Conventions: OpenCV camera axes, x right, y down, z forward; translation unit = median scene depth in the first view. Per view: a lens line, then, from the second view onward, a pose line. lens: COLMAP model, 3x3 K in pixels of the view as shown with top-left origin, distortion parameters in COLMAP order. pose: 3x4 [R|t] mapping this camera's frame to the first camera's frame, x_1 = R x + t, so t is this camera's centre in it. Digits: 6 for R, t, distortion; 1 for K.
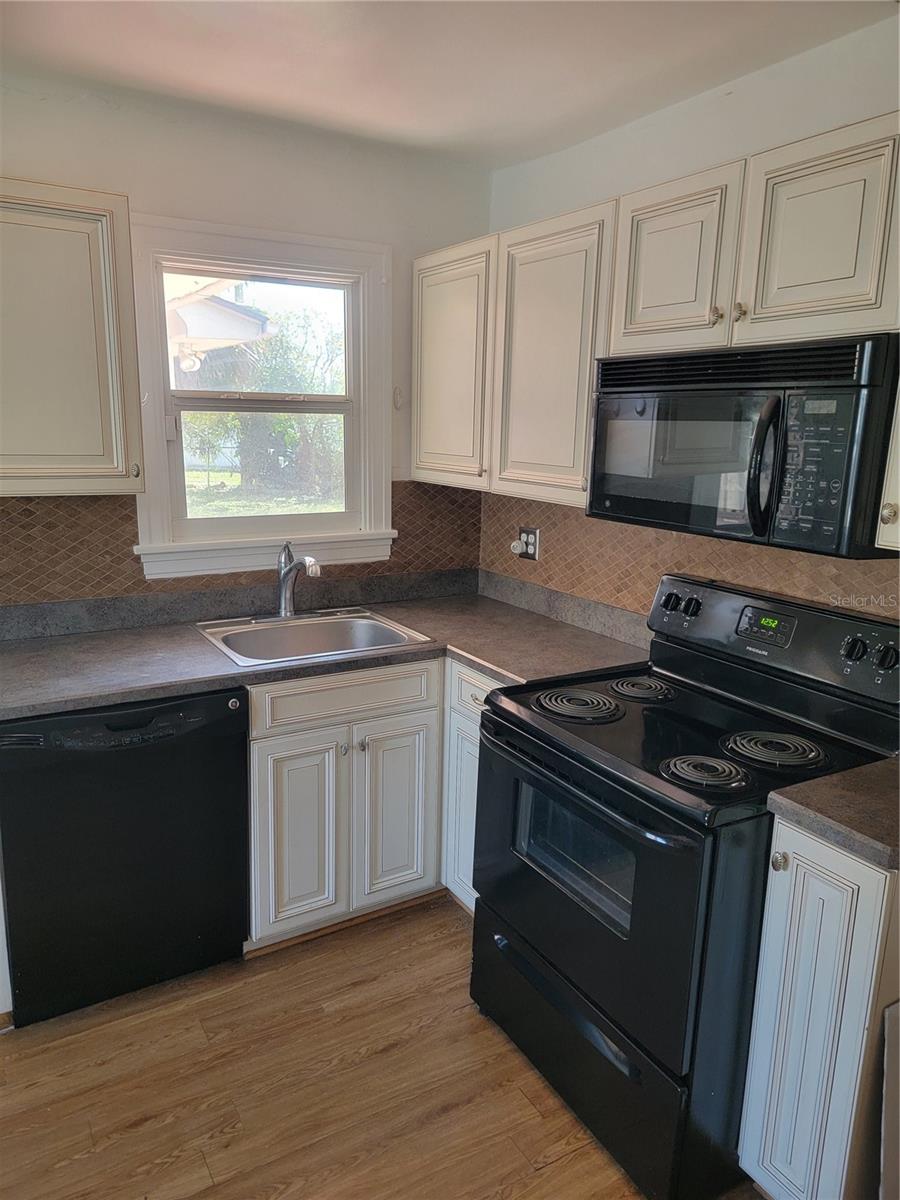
lens RADIAL K [[831.0, 0, 435.8], [0, 831.0, 602.4], [0, 0, 1]] dist [0.083453, -0.067974]
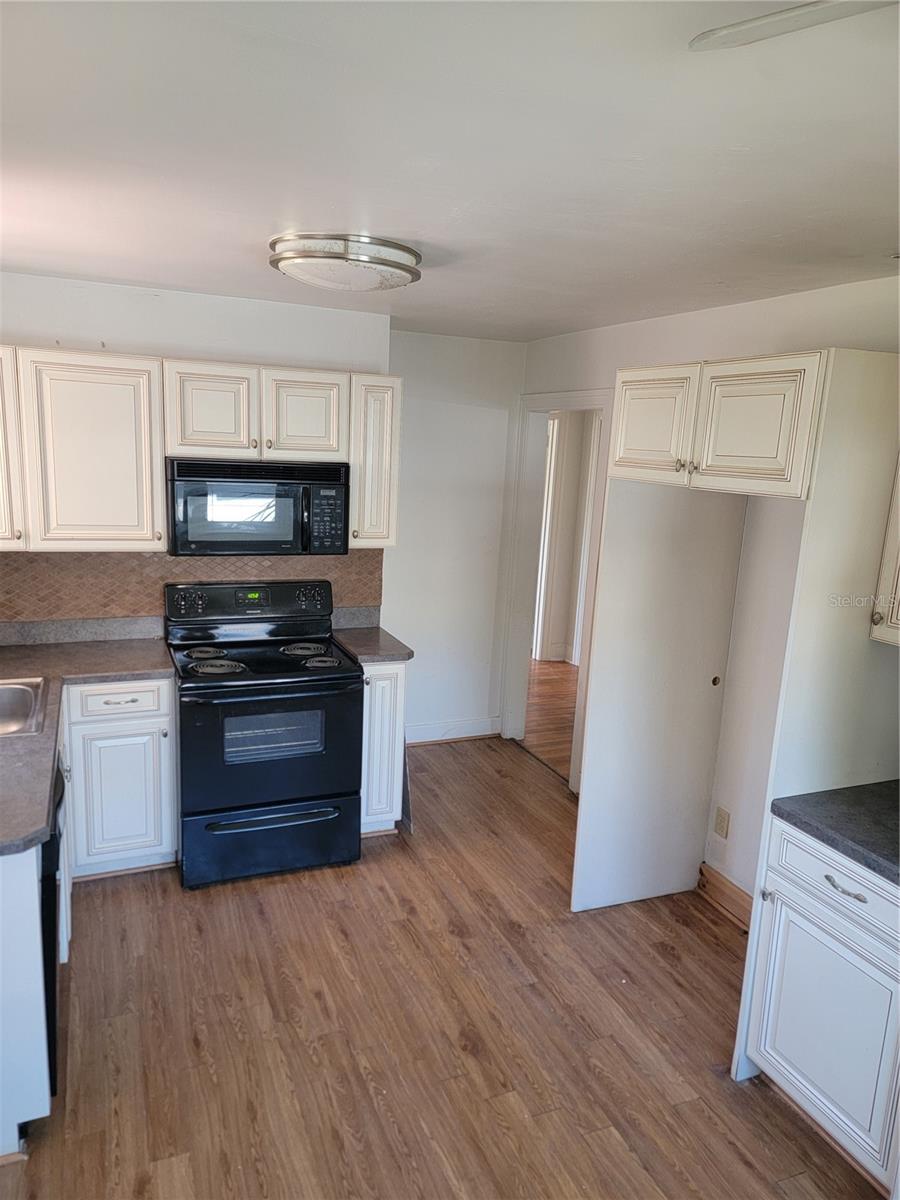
lens RADIAL K [[817.9, 0, 450.0], [0, 817.9, 600.0], [0, 0, 1]] dist [-0.026387, -0.000212]
pose [[0.115719, -0.207381, 0.971392, -1.192236], [0.162348, 0.968759, 0.187479, -0.213484], [-0.979925, 0.136009, 0.145771, 0.266445]]
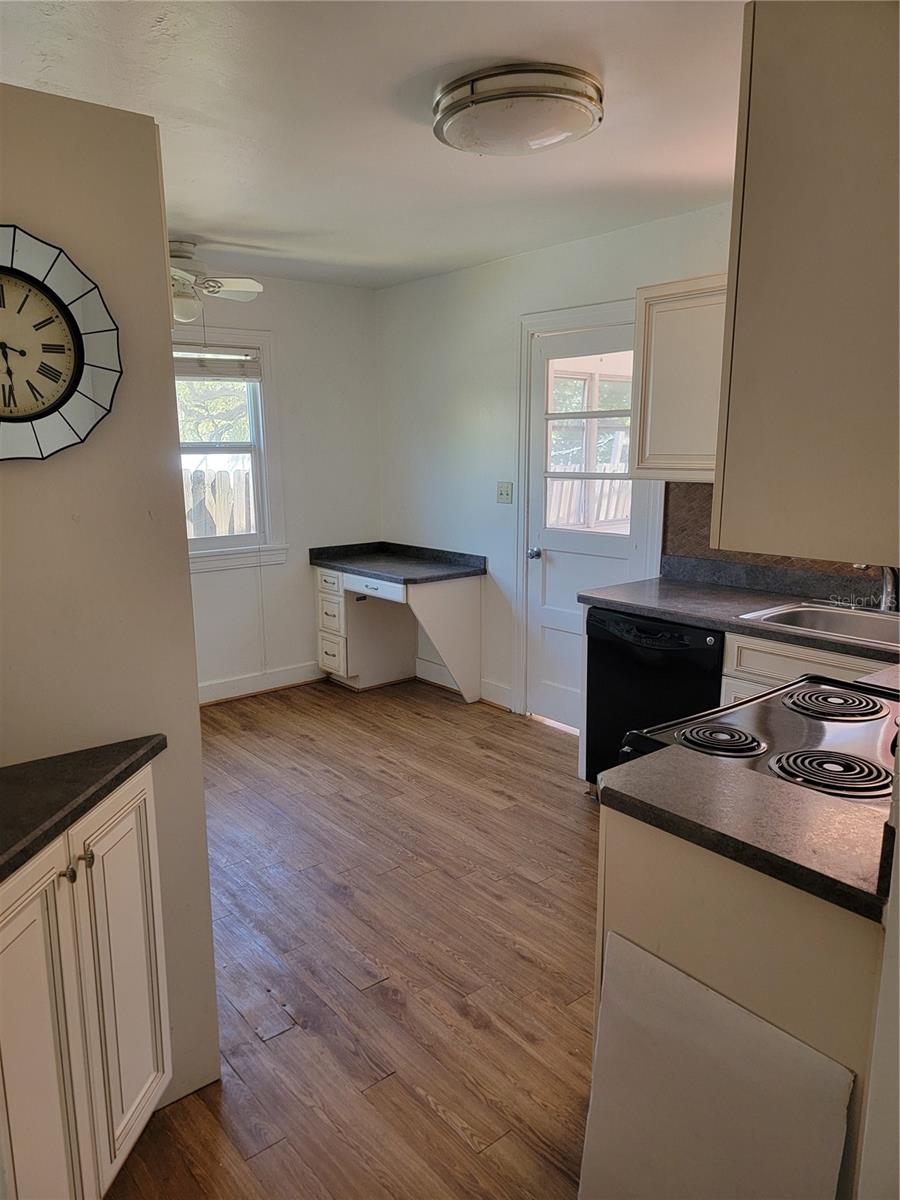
lens RADIAL K [[831.0, 0, 435.8], [0, 831.0, 602.4], [0, 0, 1]] dist [0.083453, -0.067974]
pose [[0.164768, 0.174798, -0.970720, 0.963604], [-0.201811, 0.969325, 0.140292, -0.036896], [0.965466, 0.172786, 0.194990, 0.299591]]
